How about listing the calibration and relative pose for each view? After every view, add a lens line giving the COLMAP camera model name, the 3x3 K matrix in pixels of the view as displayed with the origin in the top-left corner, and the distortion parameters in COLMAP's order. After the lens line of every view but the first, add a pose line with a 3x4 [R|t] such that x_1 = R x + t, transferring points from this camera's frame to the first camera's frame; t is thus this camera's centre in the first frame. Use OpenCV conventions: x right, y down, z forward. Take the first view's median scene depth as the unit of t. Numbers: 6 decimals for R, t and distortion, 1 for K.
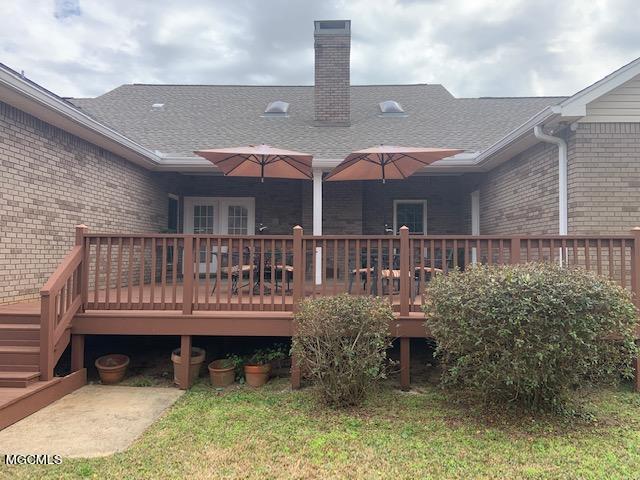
lens RADIAL K [[475.3, 0, 327.7], [0, 475.3, 233.8], [0, 0, 1]] dist [0.114233, -0.146984]
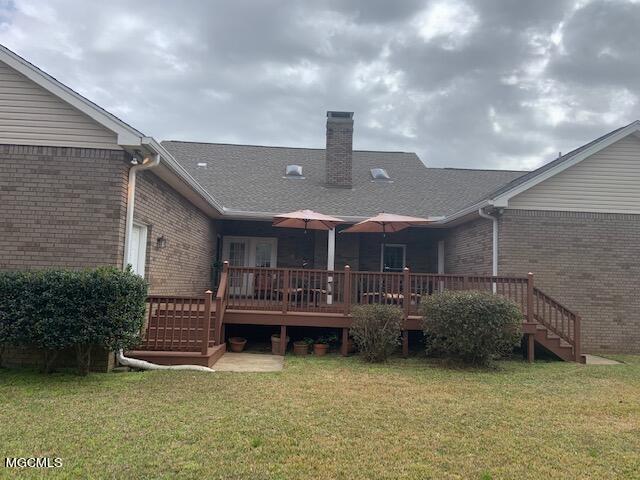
lens RADIAL K [[489.9, 0, 320.0], [0, 489.9, 240.0], [0, 0, 1]] dist [0.119175, -0.166514]
pose [[0.996934, 0.035519, 0.069714, -0.209940], [-0.032180, 0.998307, -0.048445, -0.014486], [-0.071317, 0.046053, 0.996390, -0.589666]]
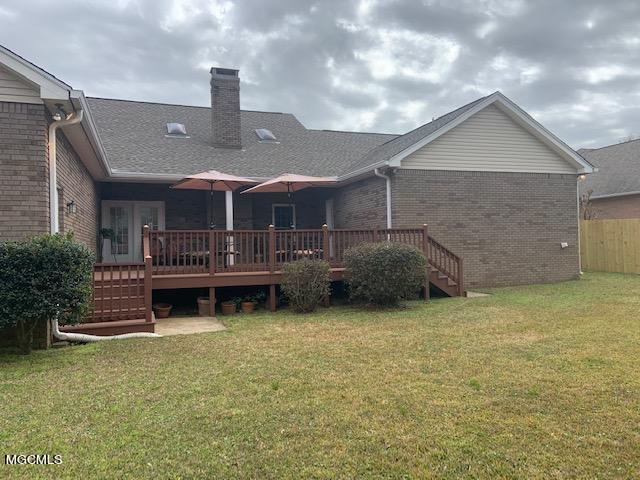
lens RADIAL K [[489.9, 0, 320.0], [0, 489.9, 240.0], [0, 0, 1]] dist [0.119175, -0.166514]
pose [[0.928715, -0.021507, 0.370169, -0.418966], [0.012621, 0.999571, 0.026412, -0.004666], [-0.370579, -0.019858, 0.928589, -0.593765]]
